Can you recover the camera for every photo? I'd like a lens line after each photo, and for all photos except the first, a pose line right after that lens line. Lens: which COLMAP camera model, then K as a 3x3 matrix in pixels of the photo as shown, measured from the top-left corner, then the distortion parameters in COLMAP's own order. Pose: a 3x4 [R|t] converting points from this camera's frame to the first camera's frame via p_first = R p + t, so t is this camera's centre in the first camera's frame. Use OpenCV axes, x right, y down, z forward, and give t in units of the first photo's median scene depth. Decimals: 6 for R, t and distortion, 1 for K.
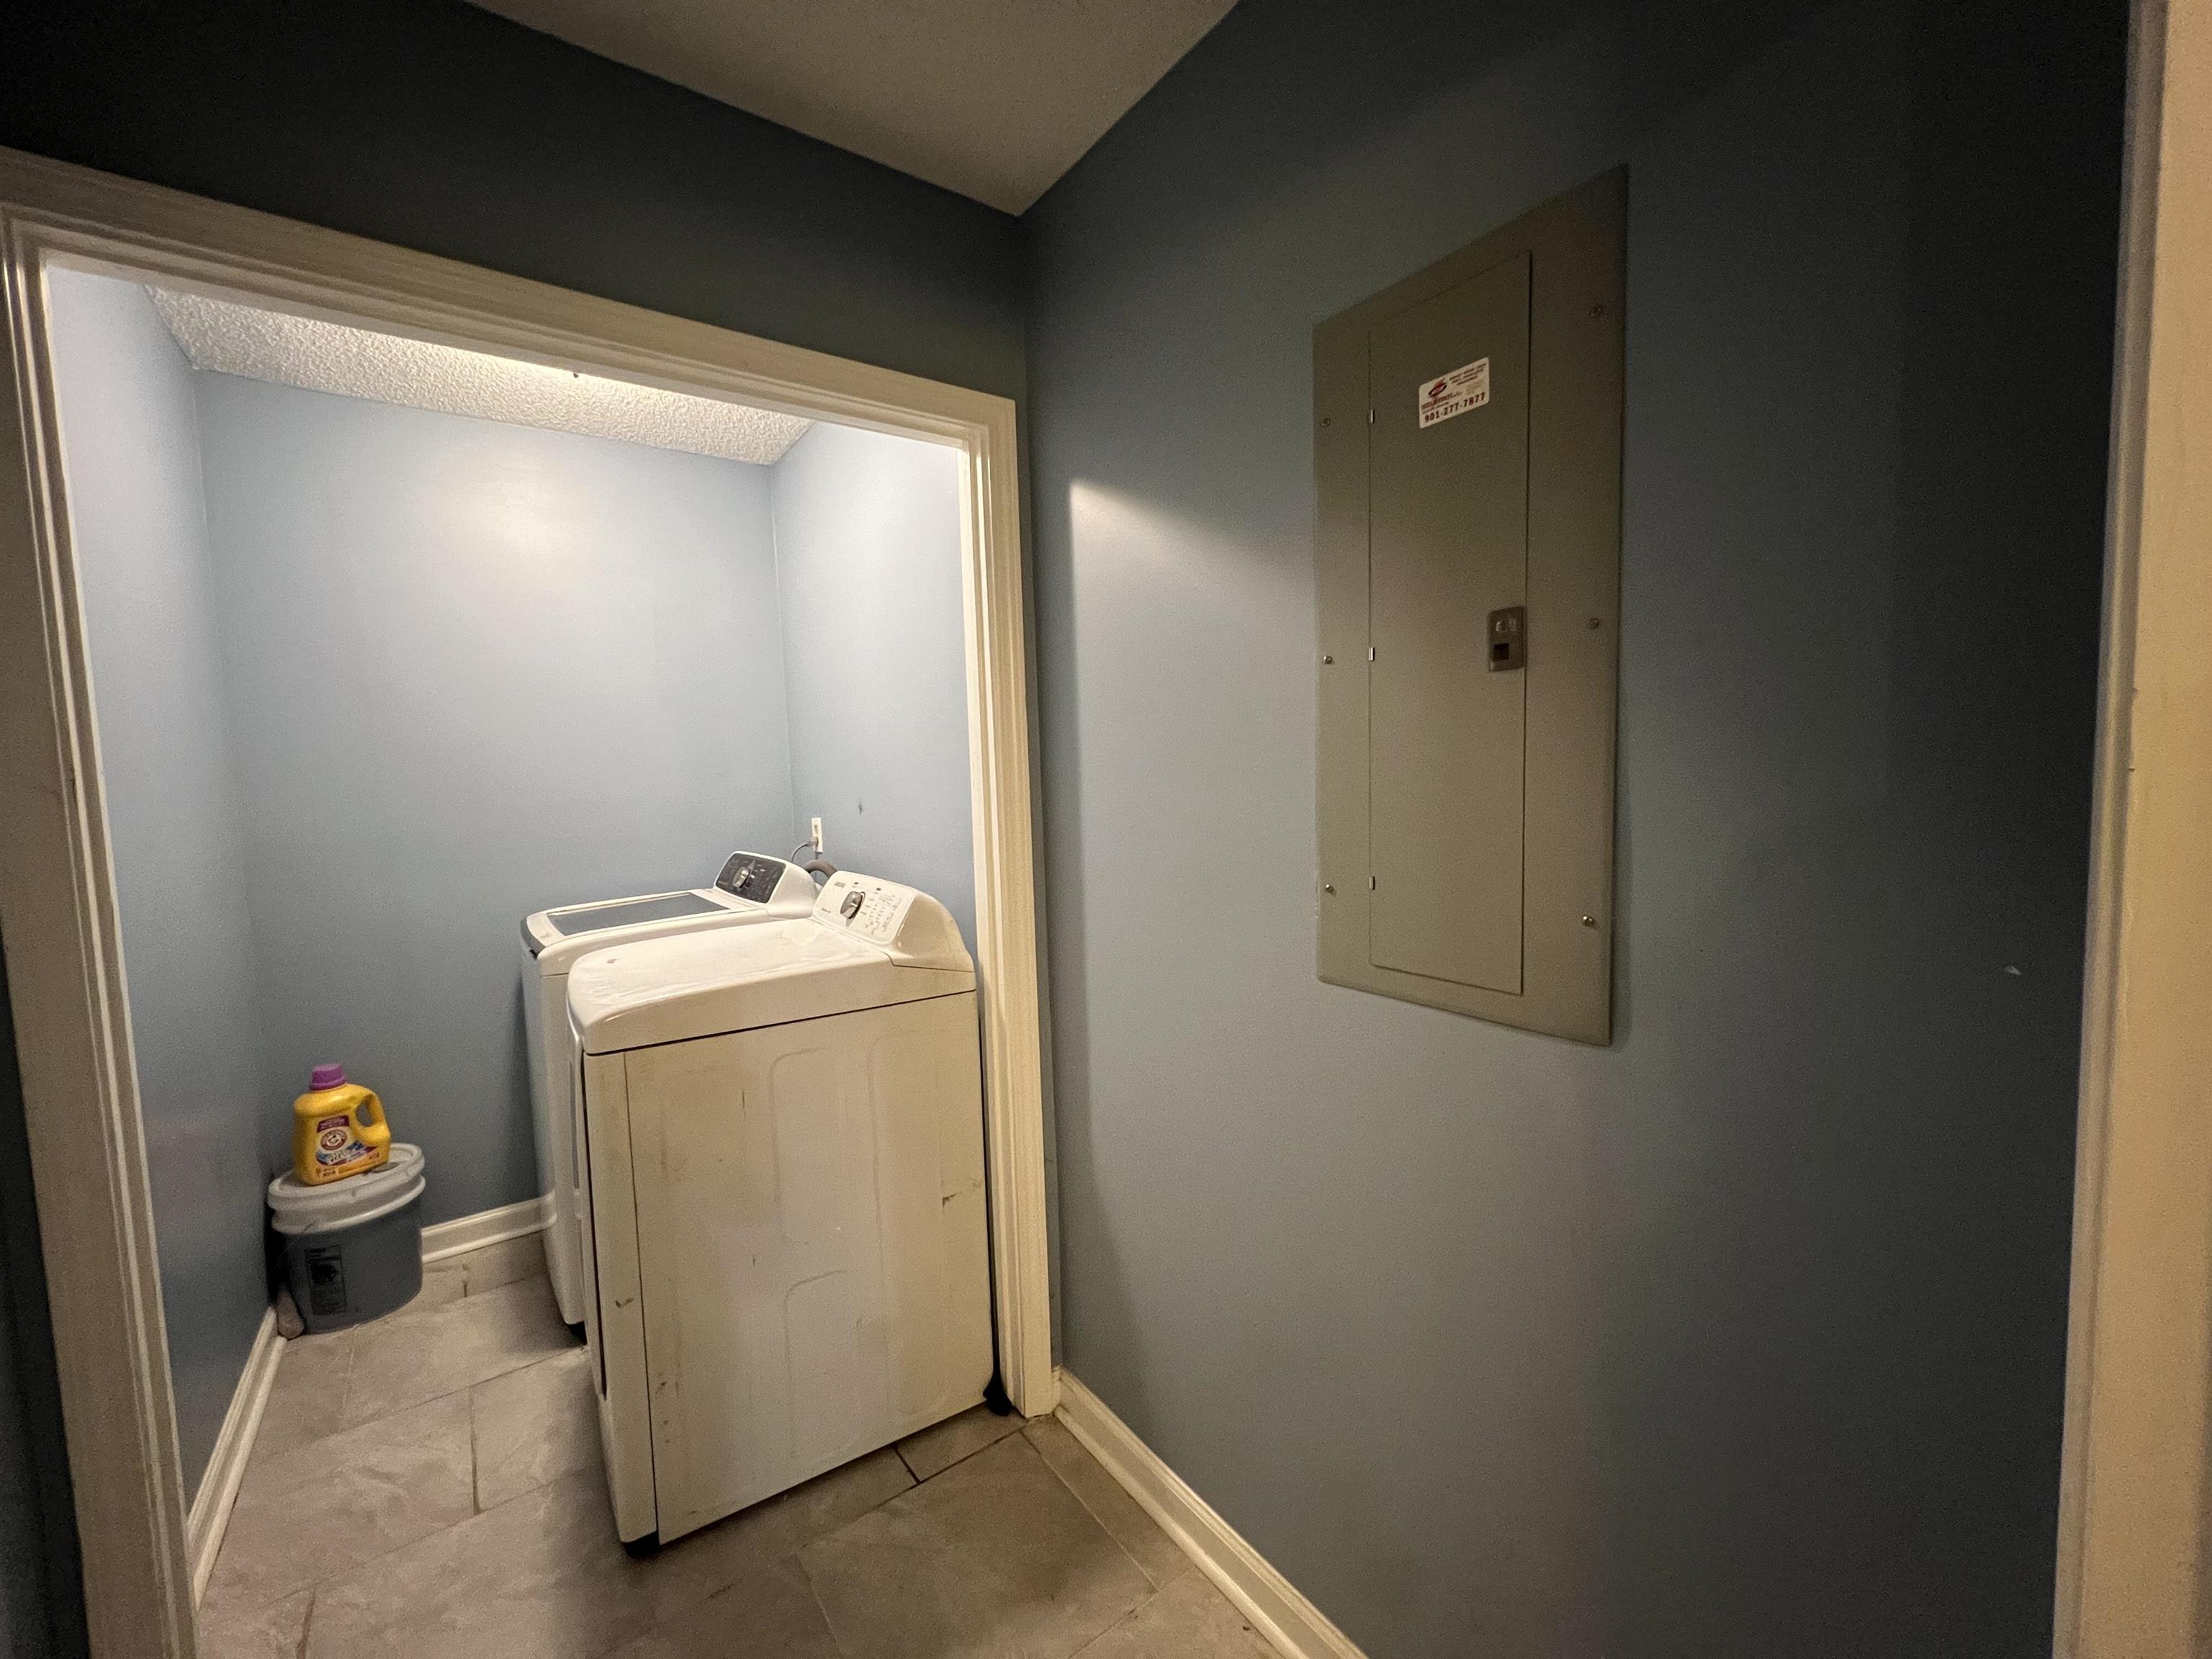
lens RADIAL K [[886.4, 0, 1105.8], [0, 886.4, 829.3], [0, 0, 1]] dist [-0.002356, 0.000997]
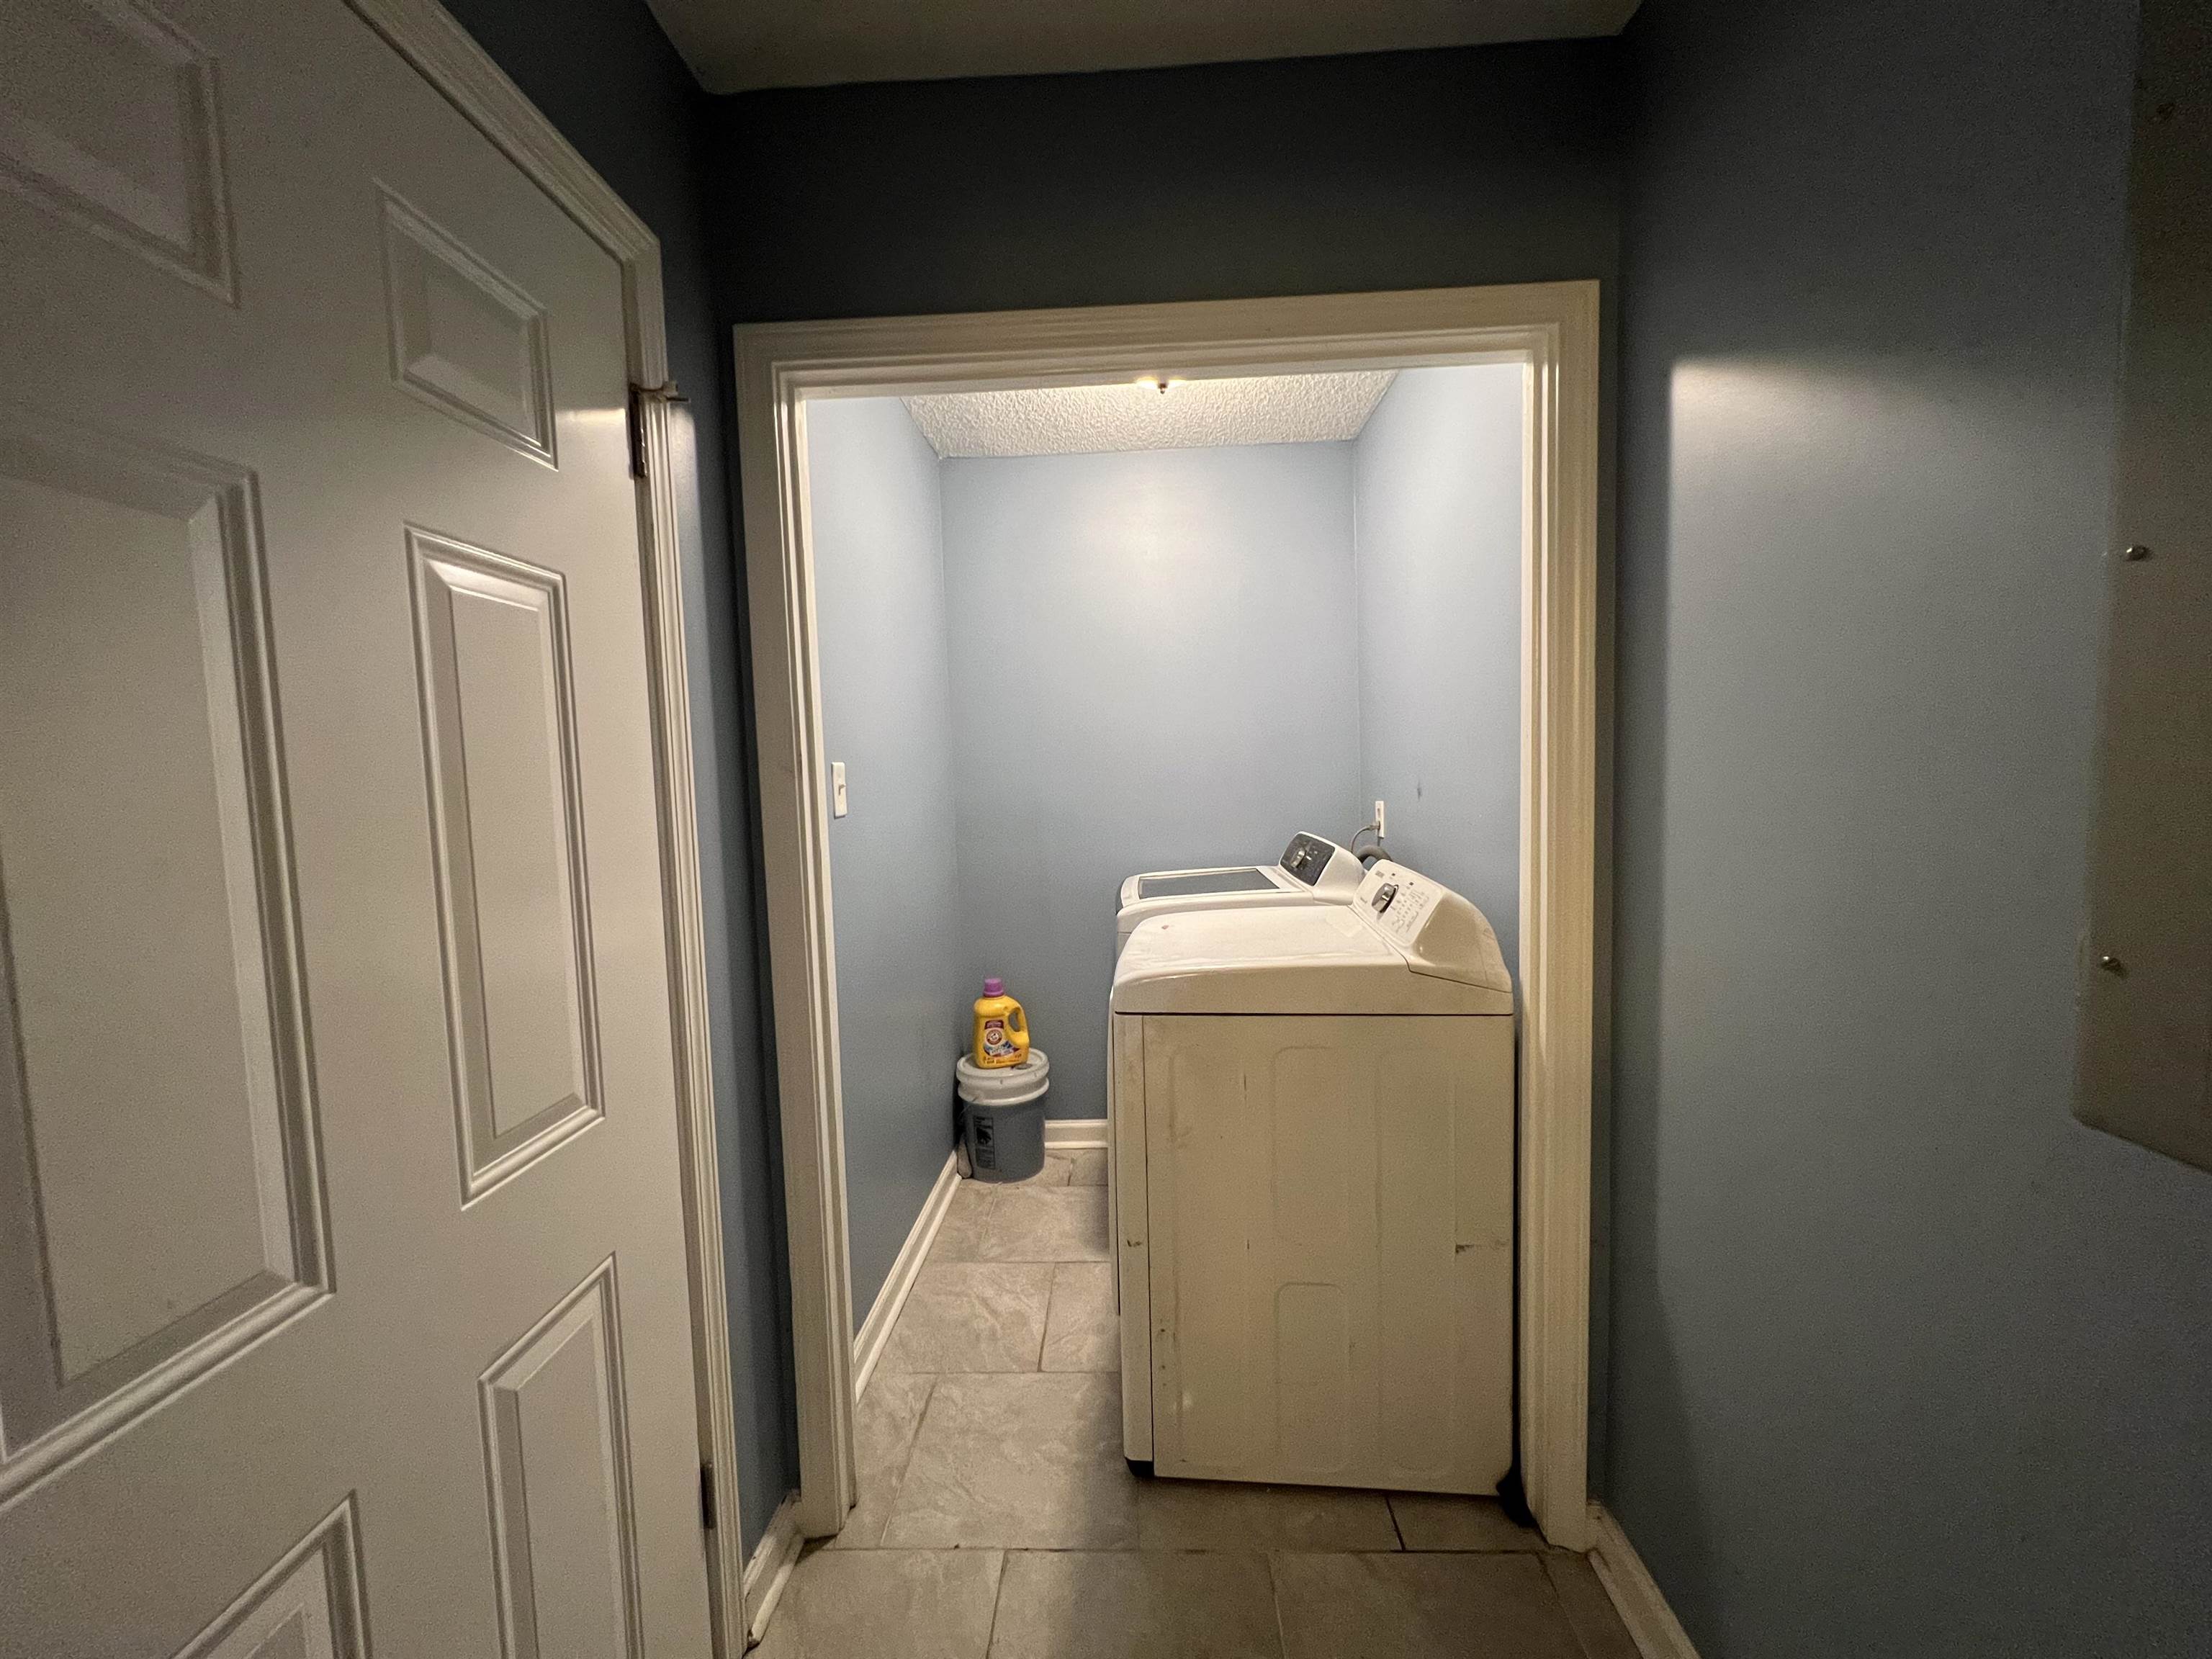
lens RADIAL K [[886.4, 0, 1106.3], [0, 886.4, 830.9], [0, 0, 1]] dist [-0.002356, 0.000997]
pose [[0.782975, 0.052847, -0.619804, 0.061001], [-0.037792, 0.998585, 0.037403, -0.008858], [0.620904, -0.005862, 0.783864, 0.101877]]
